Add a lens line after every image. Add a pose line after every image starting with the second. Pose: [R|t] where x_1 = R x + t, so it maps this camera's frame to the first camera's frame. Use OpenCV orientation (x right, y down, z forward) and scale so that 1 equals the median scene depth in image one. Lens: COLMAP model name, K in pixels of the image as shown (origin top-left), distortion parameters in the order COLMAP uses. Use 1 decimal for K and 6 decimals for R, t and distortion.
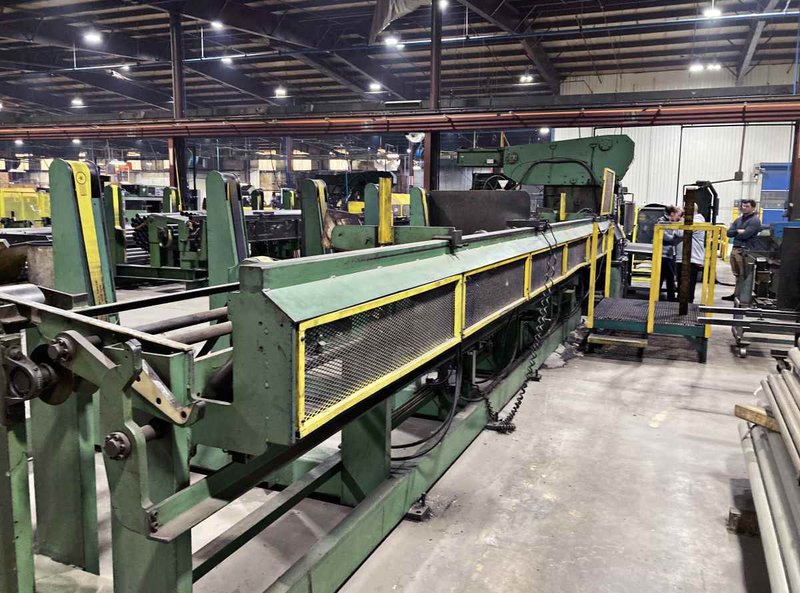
lens RADIAL K [[660.2, 0, 400.5], [0, 660.2, 294.8], [0, 0, 1]] dist [0.025166, 0.000320]
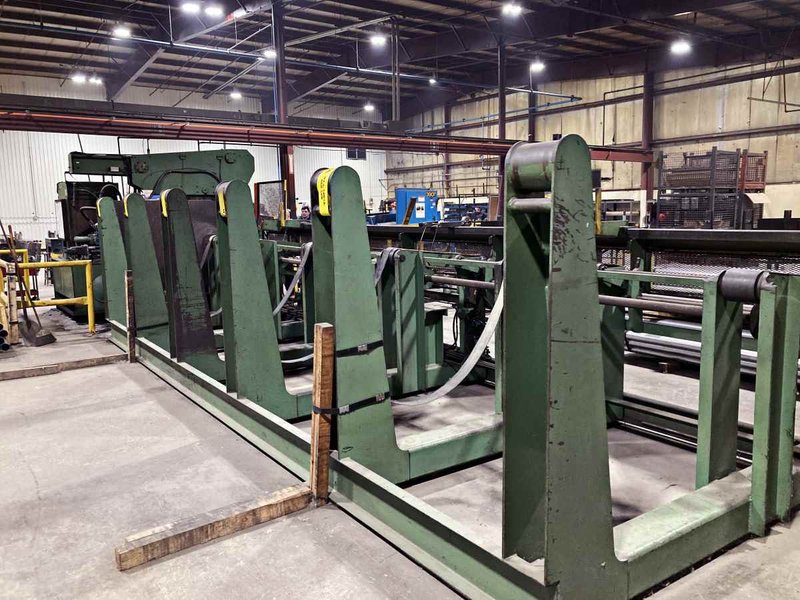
lens RADIAL K [[650.4, 0, 401.0], [0, 650.4, 300.2], [0, 0, 1]] dist [0.016068, 0.008559]
pose [[0.514644, -0.145321, 0.844999, -0.343037], [0.146926, 0.985902, 0.080069, -0.026965], [-0.844721, 0.082945, 0.528740, 0.143893]]
